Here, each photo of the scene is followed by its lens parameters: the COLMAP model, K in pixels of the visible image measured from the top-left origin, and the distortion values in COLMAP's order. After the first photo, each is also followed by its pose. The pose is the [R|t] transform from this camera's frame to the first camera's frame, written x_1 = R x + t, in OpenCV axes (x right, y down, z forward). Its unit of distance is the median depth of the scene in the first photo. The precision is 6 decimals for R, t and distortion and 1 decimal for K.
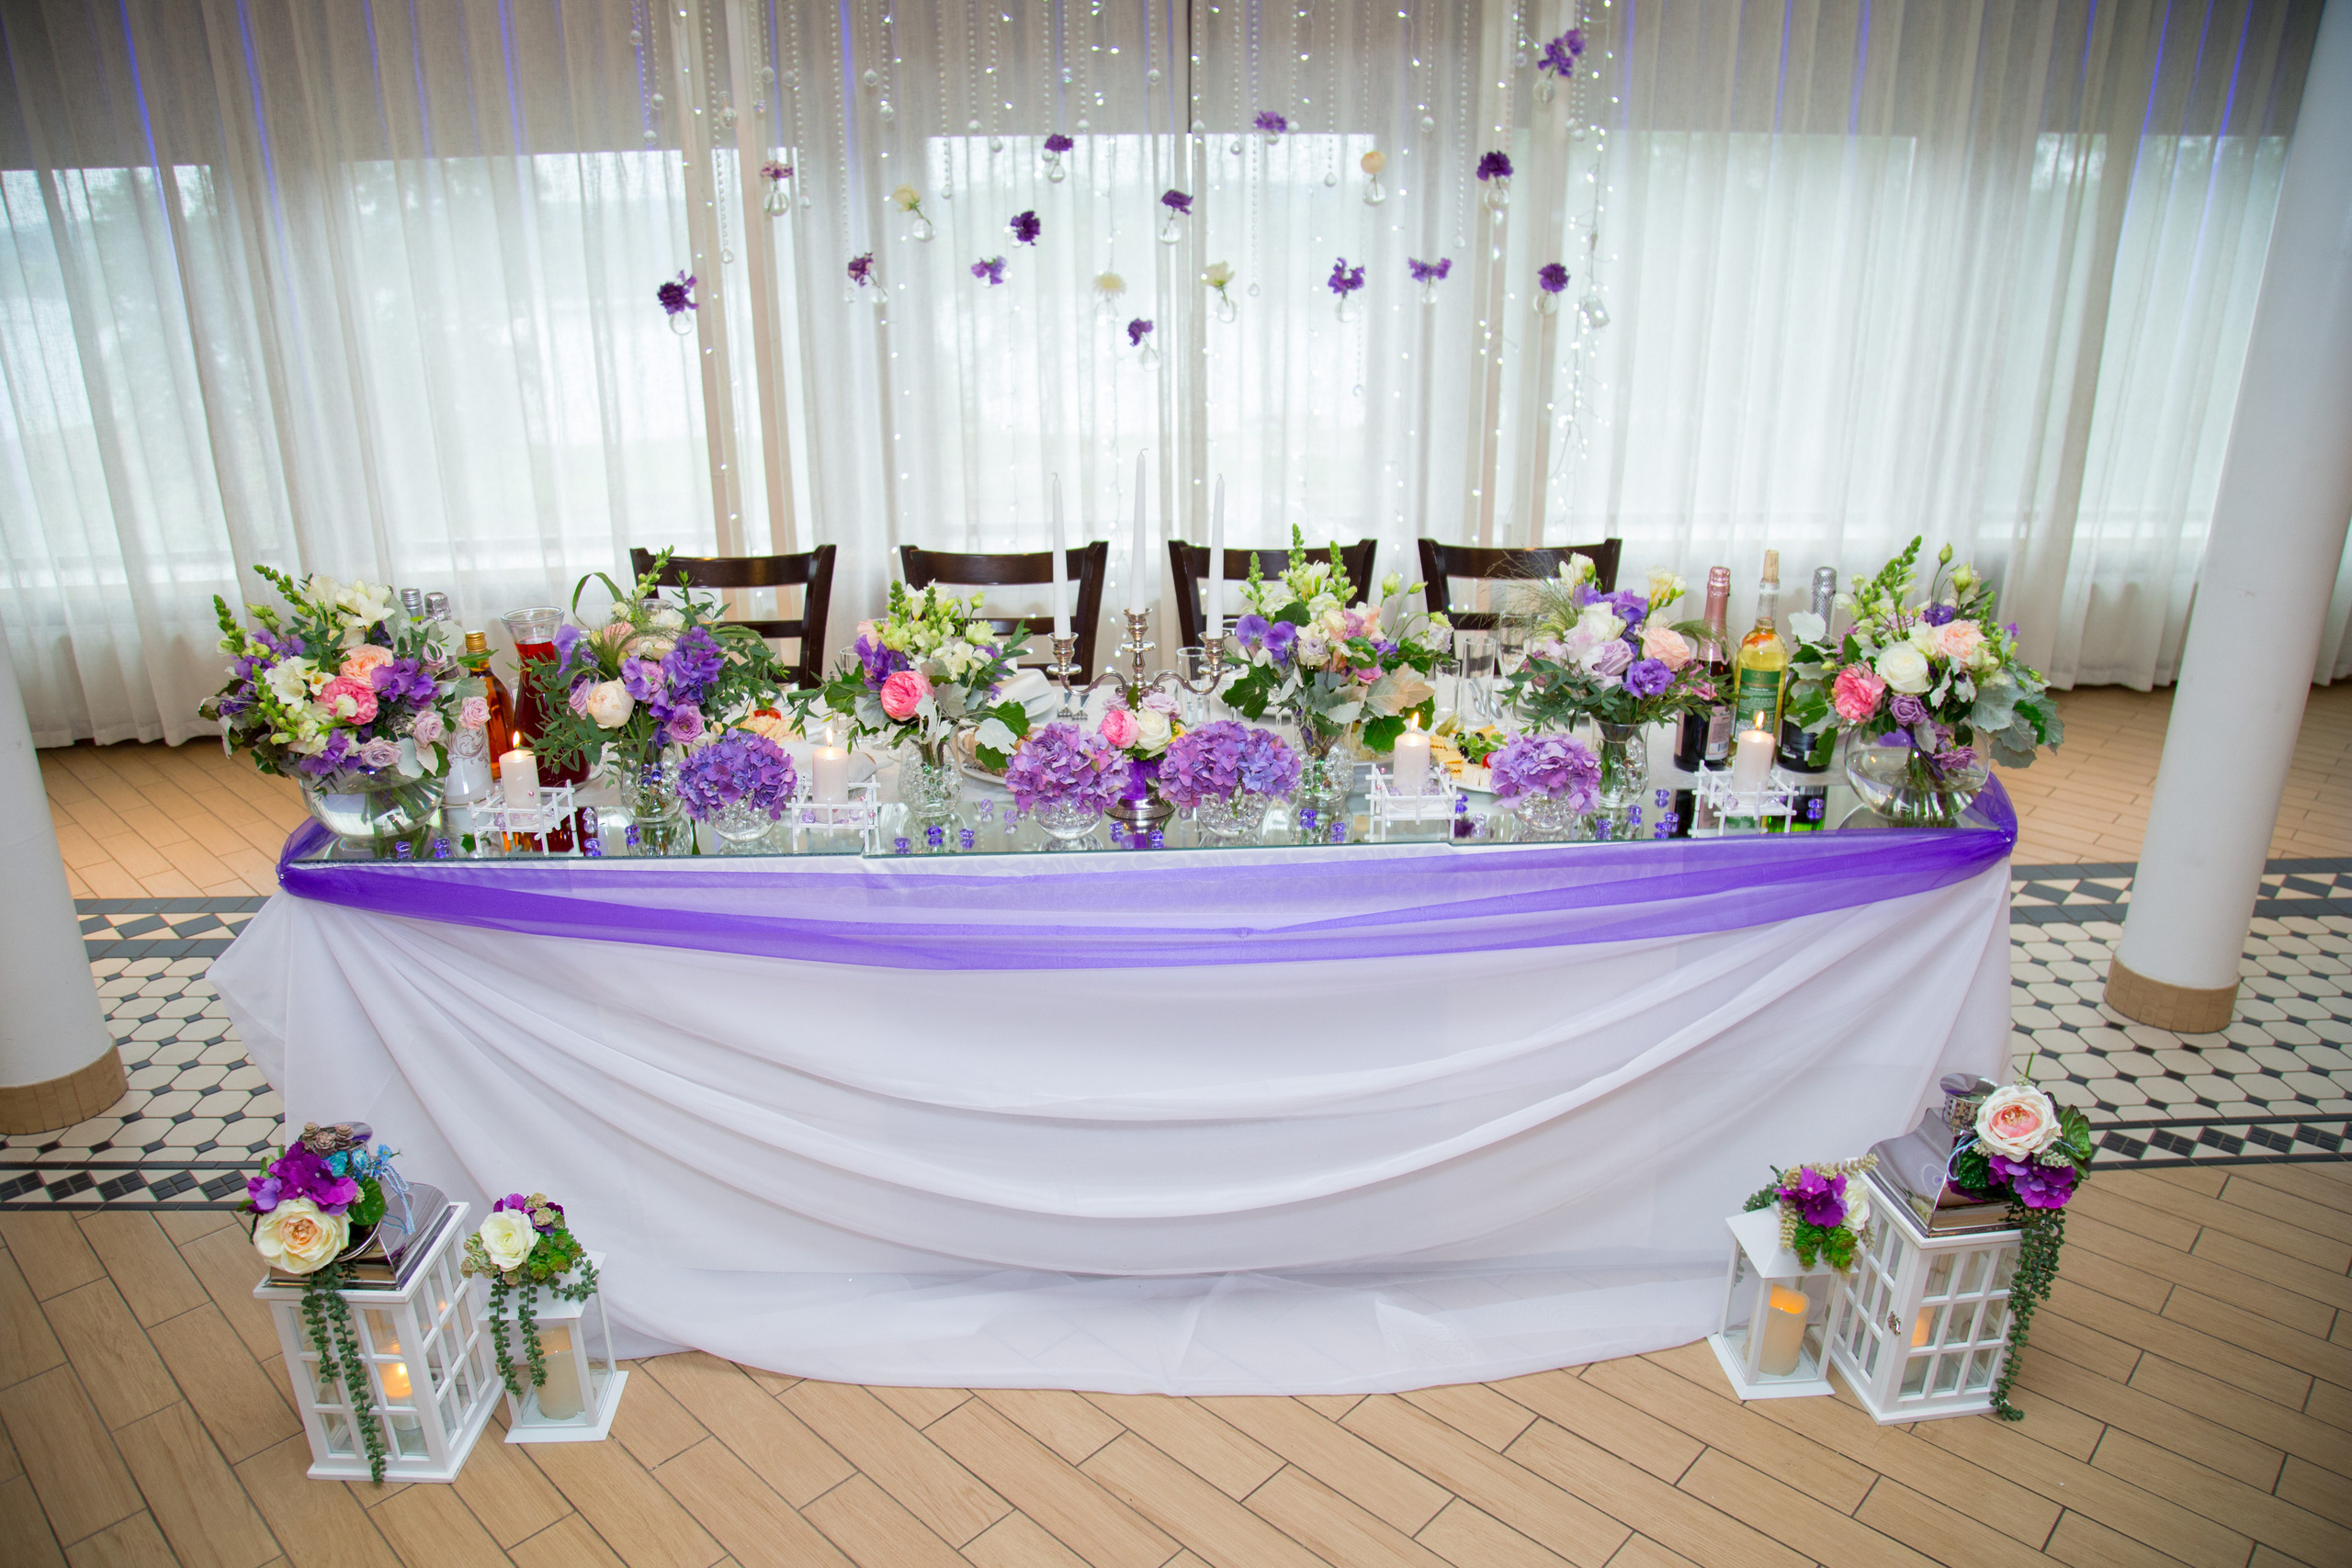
lens RADIAL K [[1639.1, 0, 1179.4], [0, 1639.1, 761.4], [0, 0, 1]] dist [-0.095859, 0.001137]
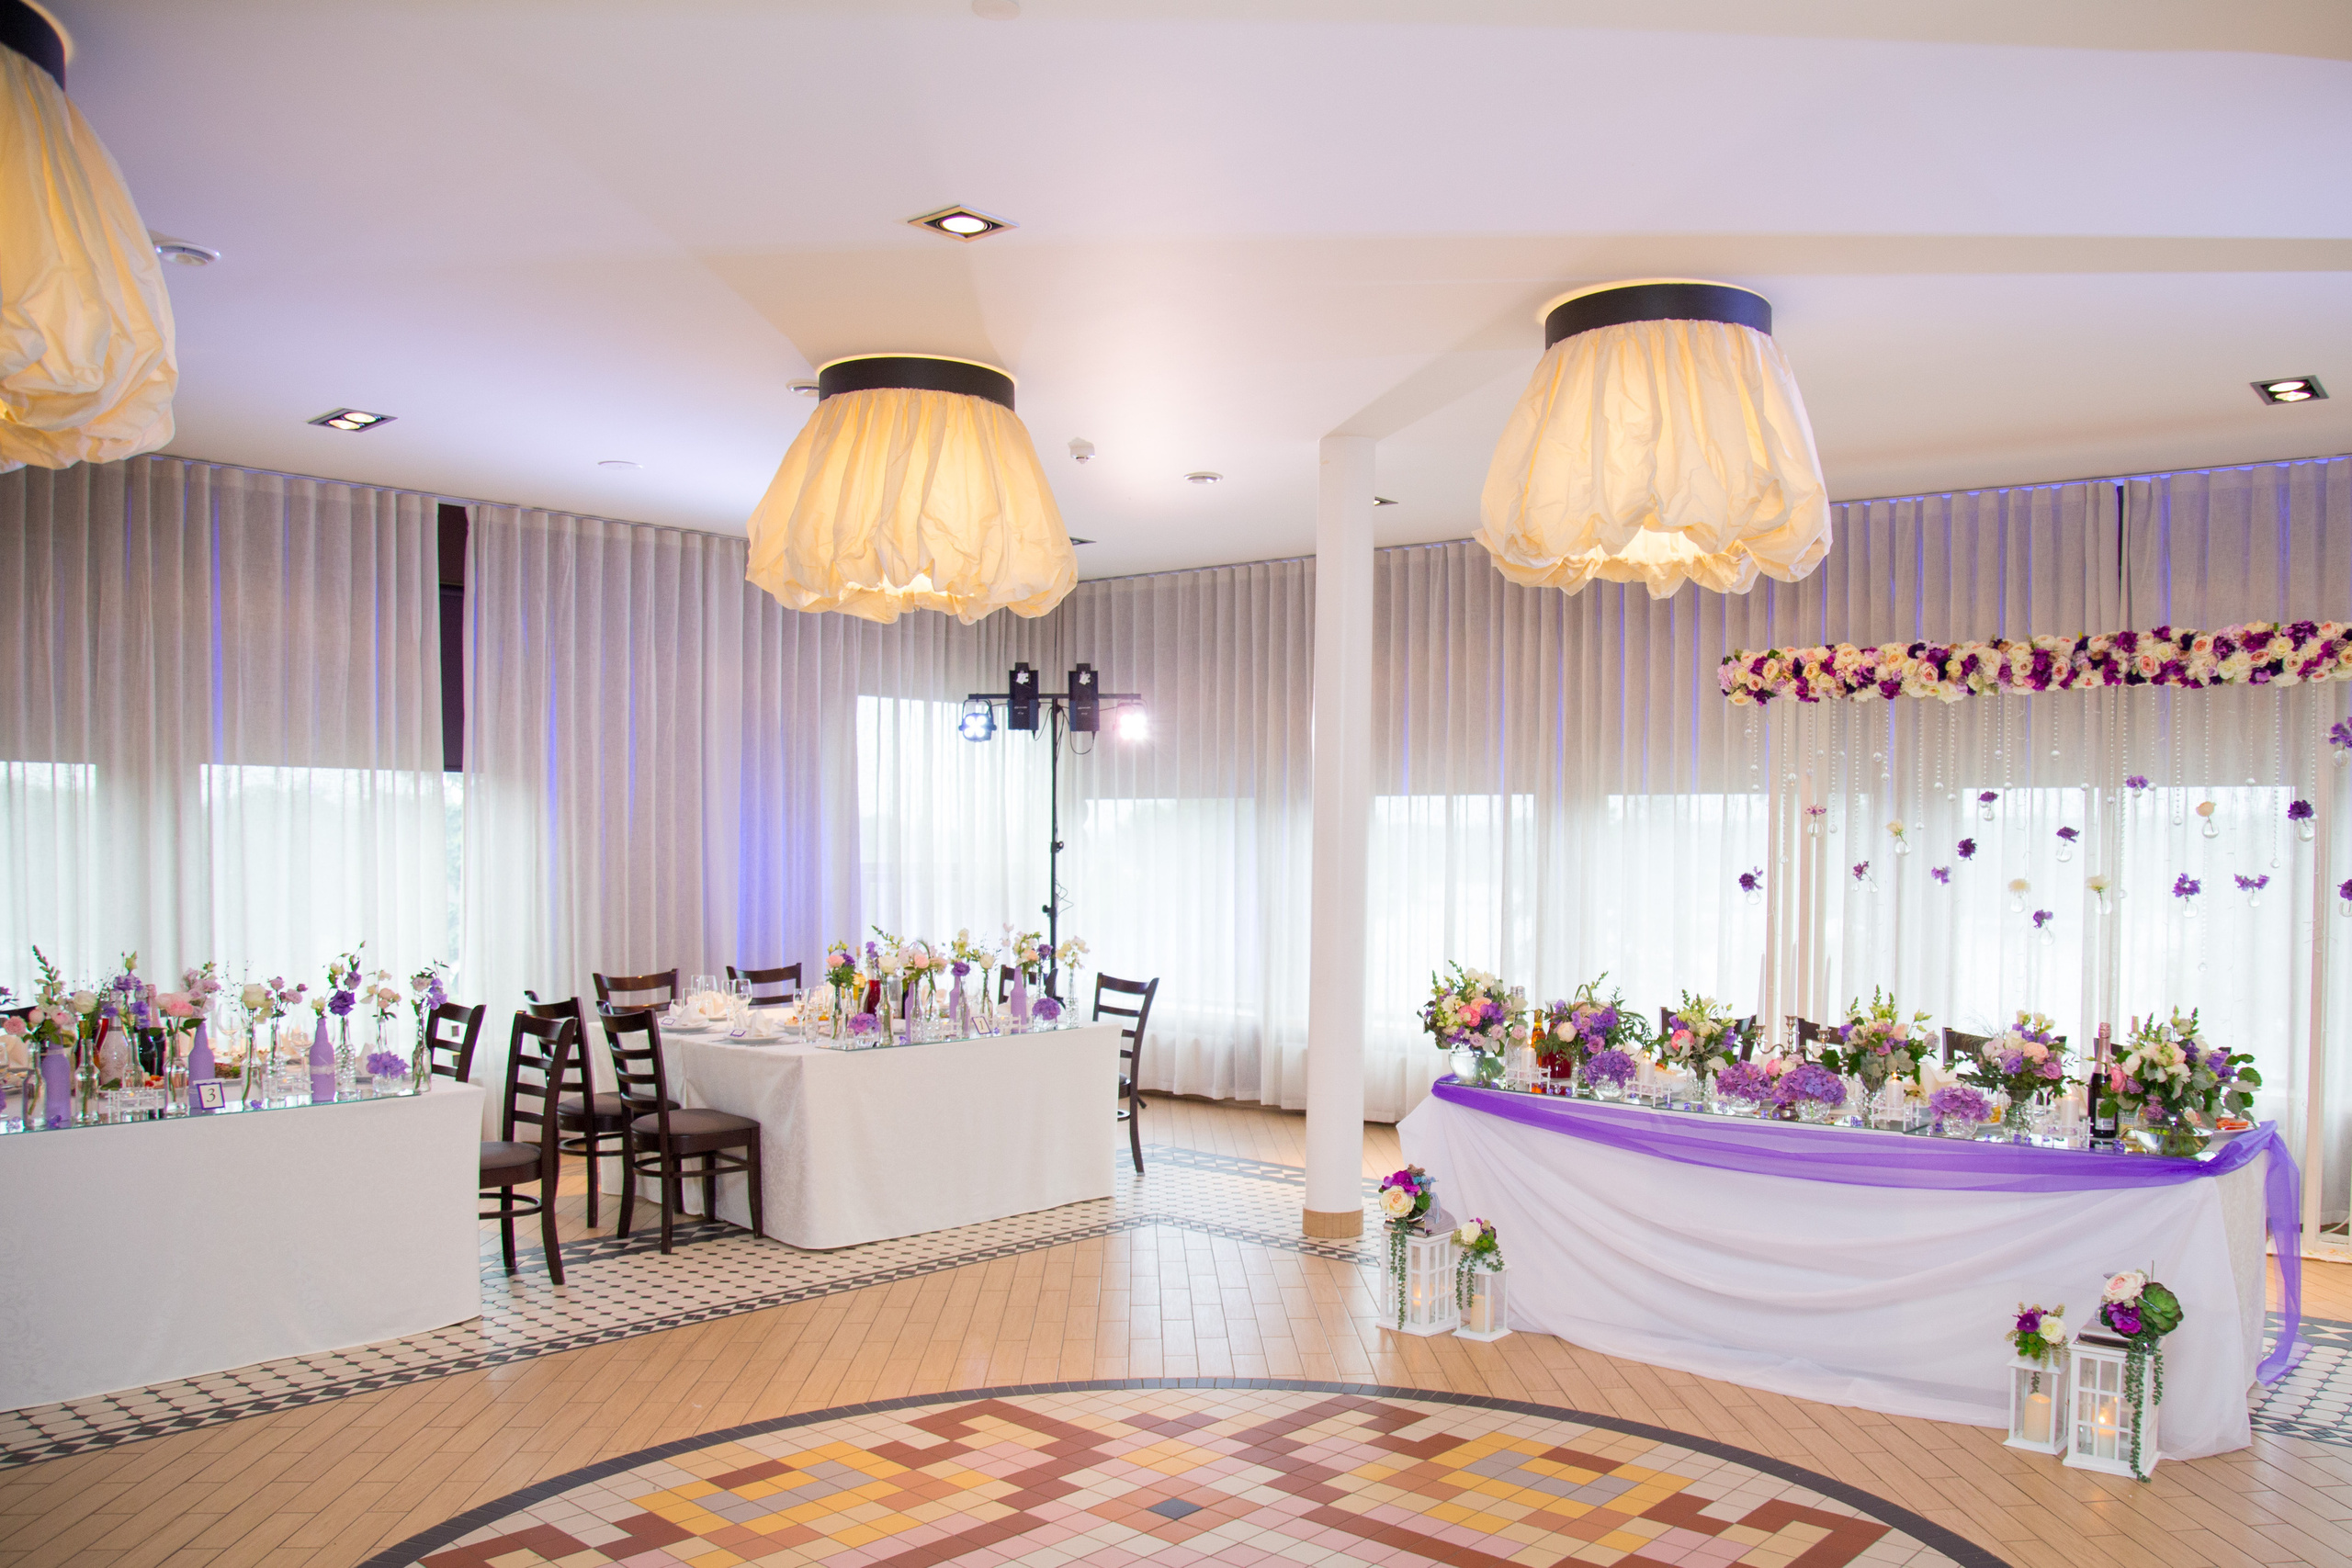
lens RADIAL K [[1639.1, 0, 1179.4], [0, 1639.1, 761.4], [0, 0, 1]] dist [-0.095859, 0.001137]
pose [[0.697242, -0.014633, -0.716686, 0.738778], [-0.250273, 0.931908, -0.262510, 0.280689], [0.671727, 0.362400, 0.646103, -0.803235]]
